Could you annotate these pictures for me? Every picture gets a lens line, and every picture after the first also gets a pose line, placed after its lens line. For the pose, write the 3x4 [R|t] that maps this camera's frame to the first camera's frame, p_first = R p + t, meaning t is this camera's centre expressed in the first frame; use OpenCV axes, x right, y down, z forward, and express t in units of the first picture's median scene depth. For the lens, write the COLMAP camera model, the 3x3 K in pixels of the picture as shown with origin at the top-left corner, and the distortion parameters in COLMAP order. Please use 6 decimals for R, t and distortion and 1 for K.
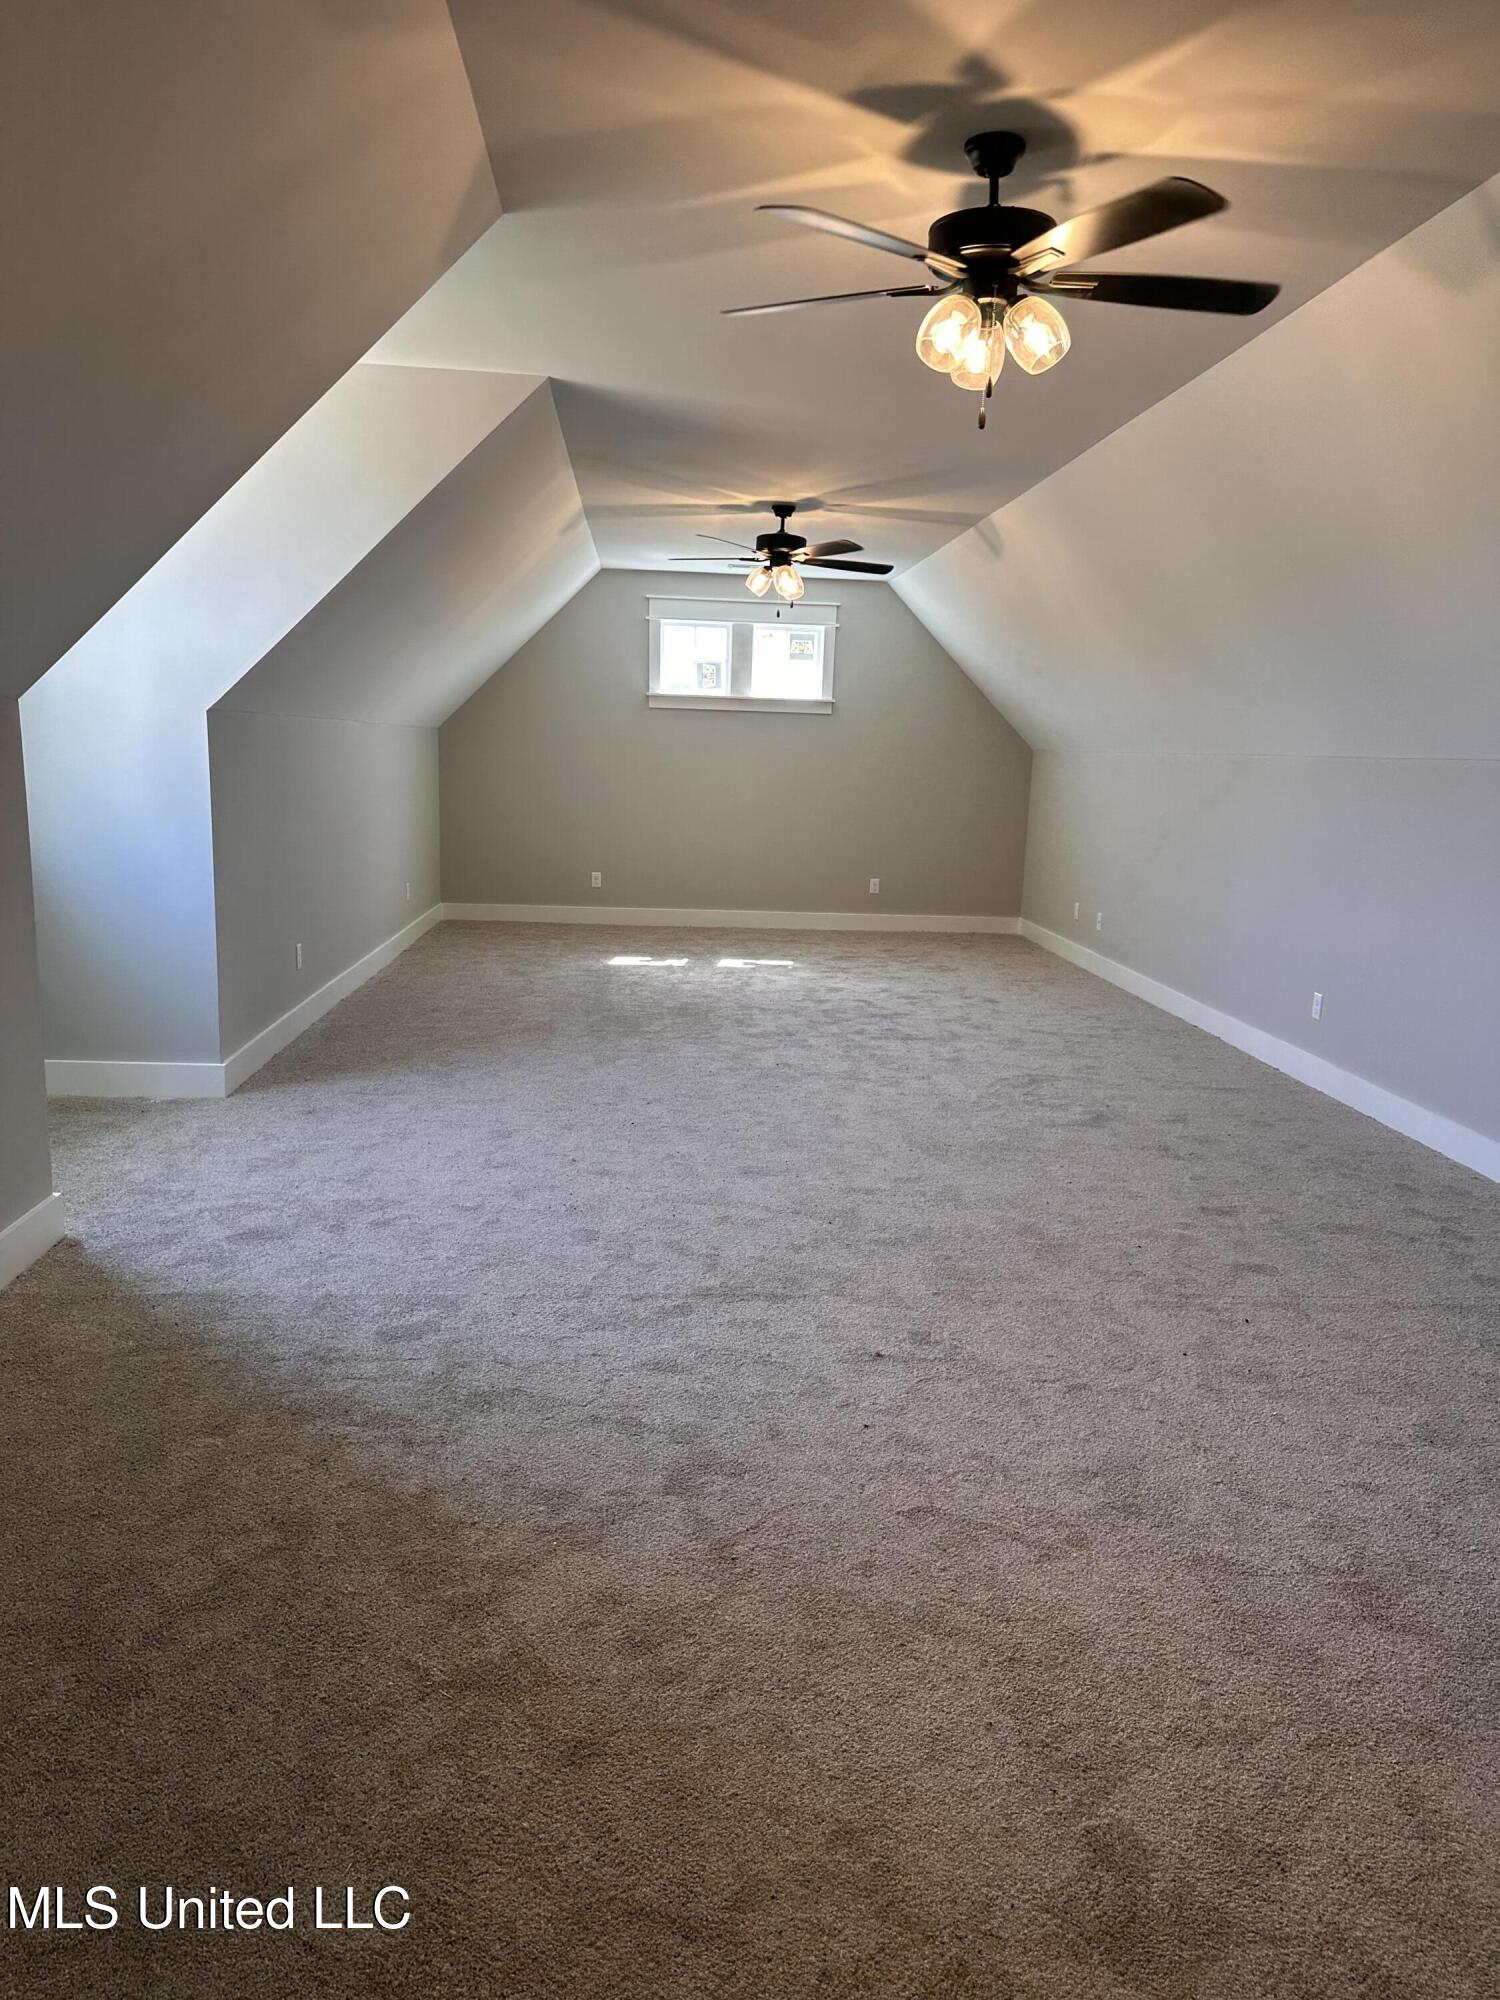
lens RADIAL K [[1387.0, 0, 751.9], [0, 1387.0, 1005.2], [0, 0, 1]] dist [0.180336, -0.381457]
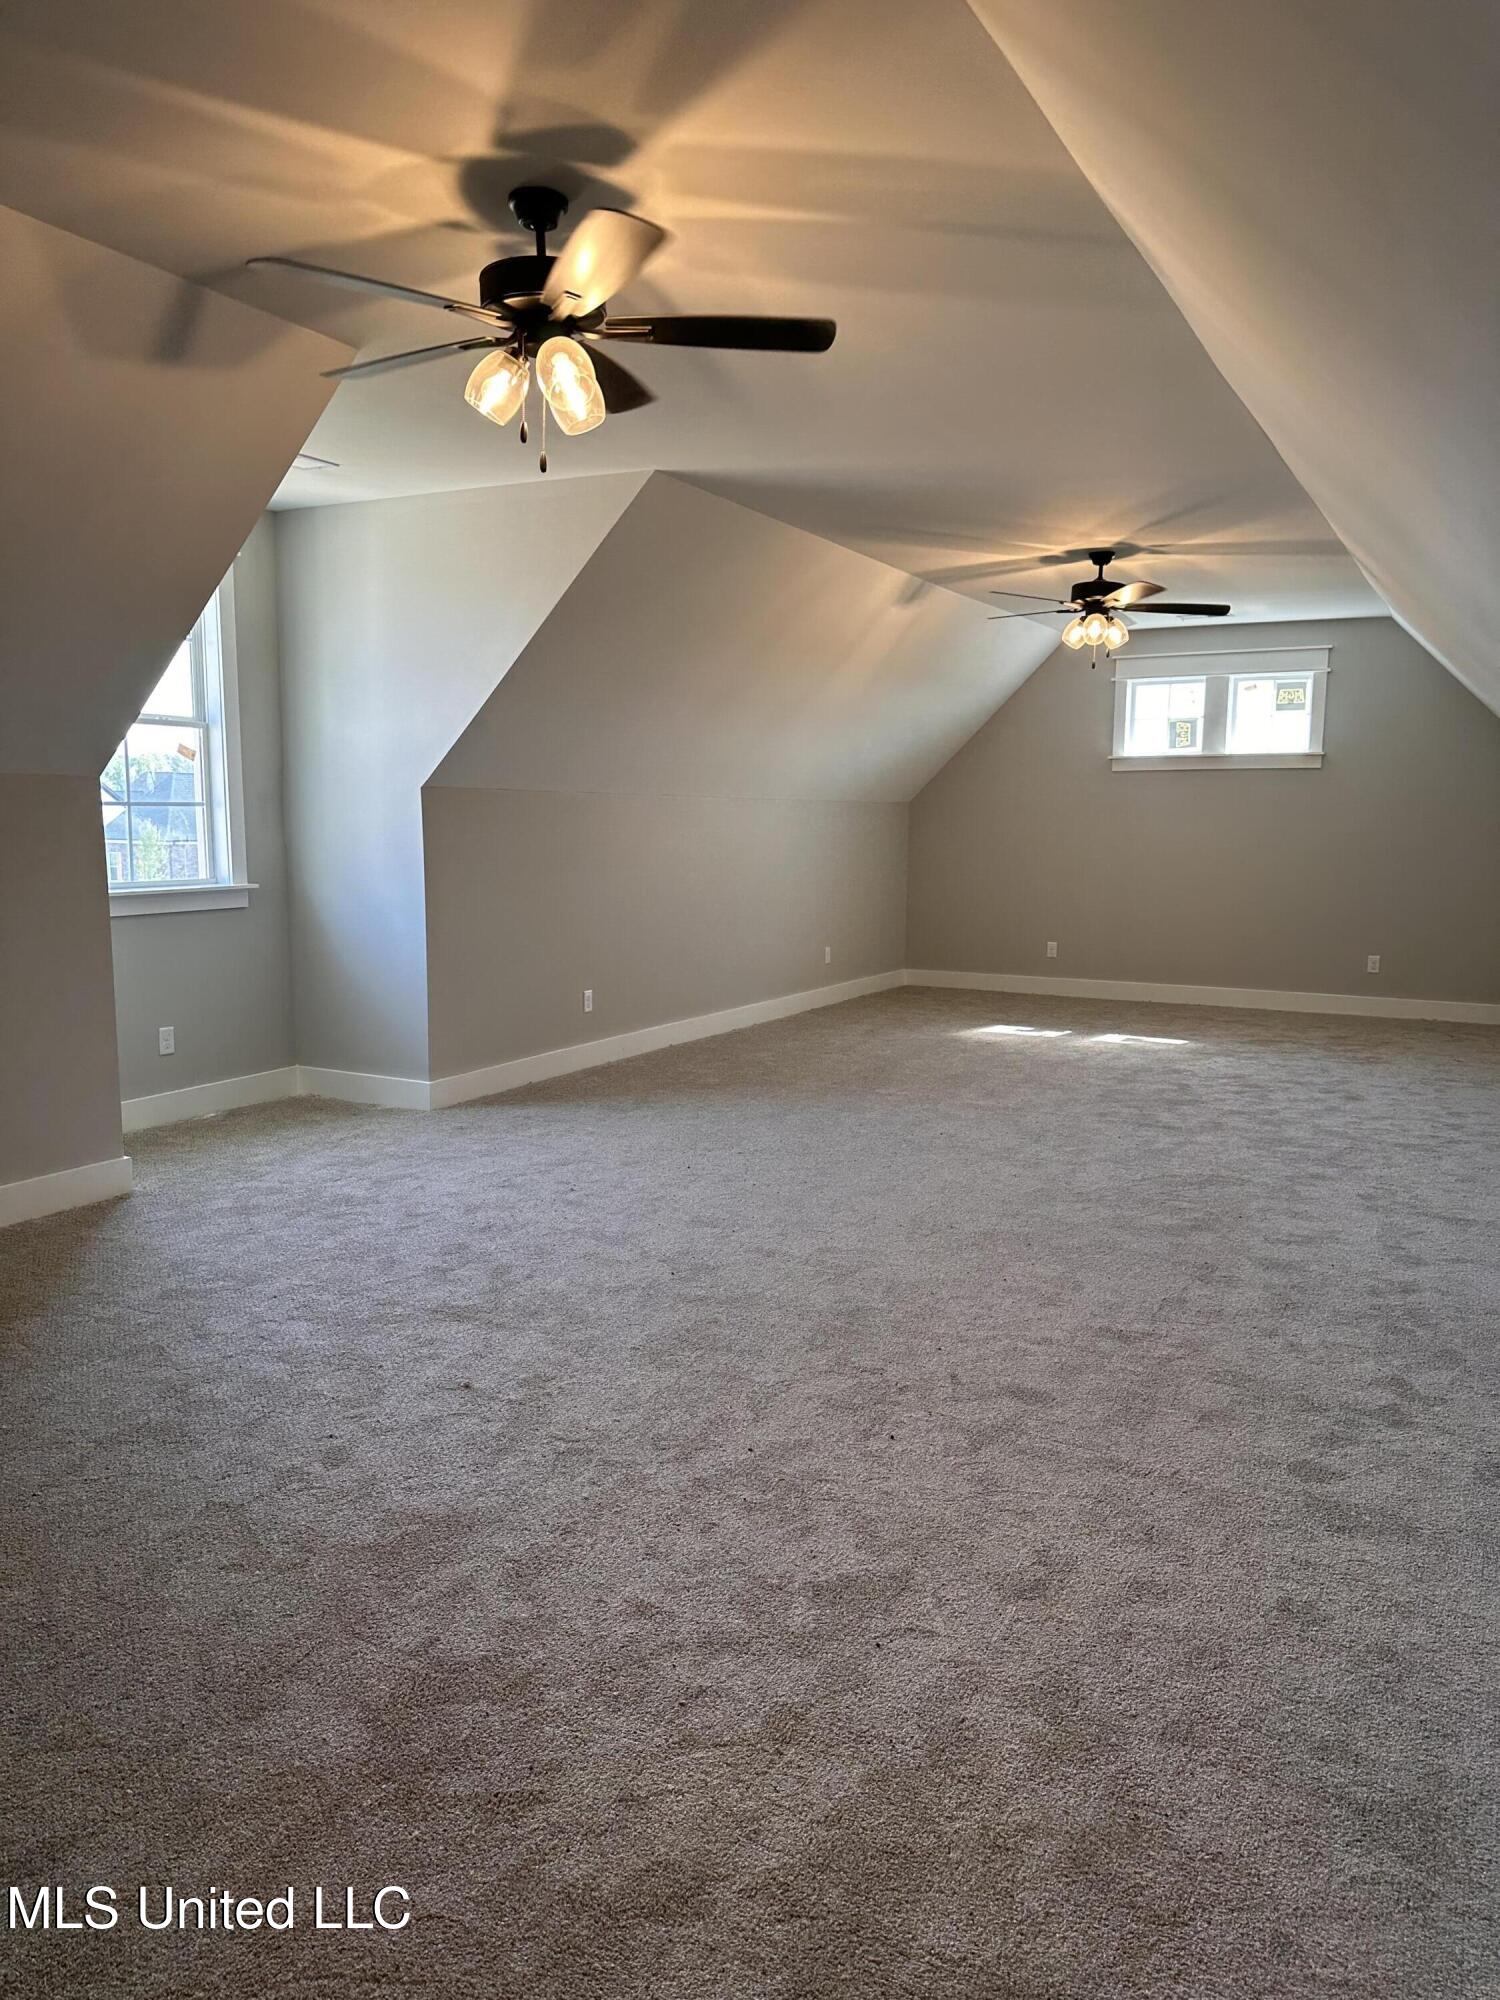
lens RADIAL K [[1387.0, 0, 751.9], [0, 1387.0, 1005.2], [0, 0, 1]] dist [0.180336, -0.381457]
pose [[0.849369, 0.044975, -0.525880, 0.483190], [-0.075405, 0.996482, -0.036567, -0.000517], [0.522385, 0.070713, 0.849772, 0.141349]]
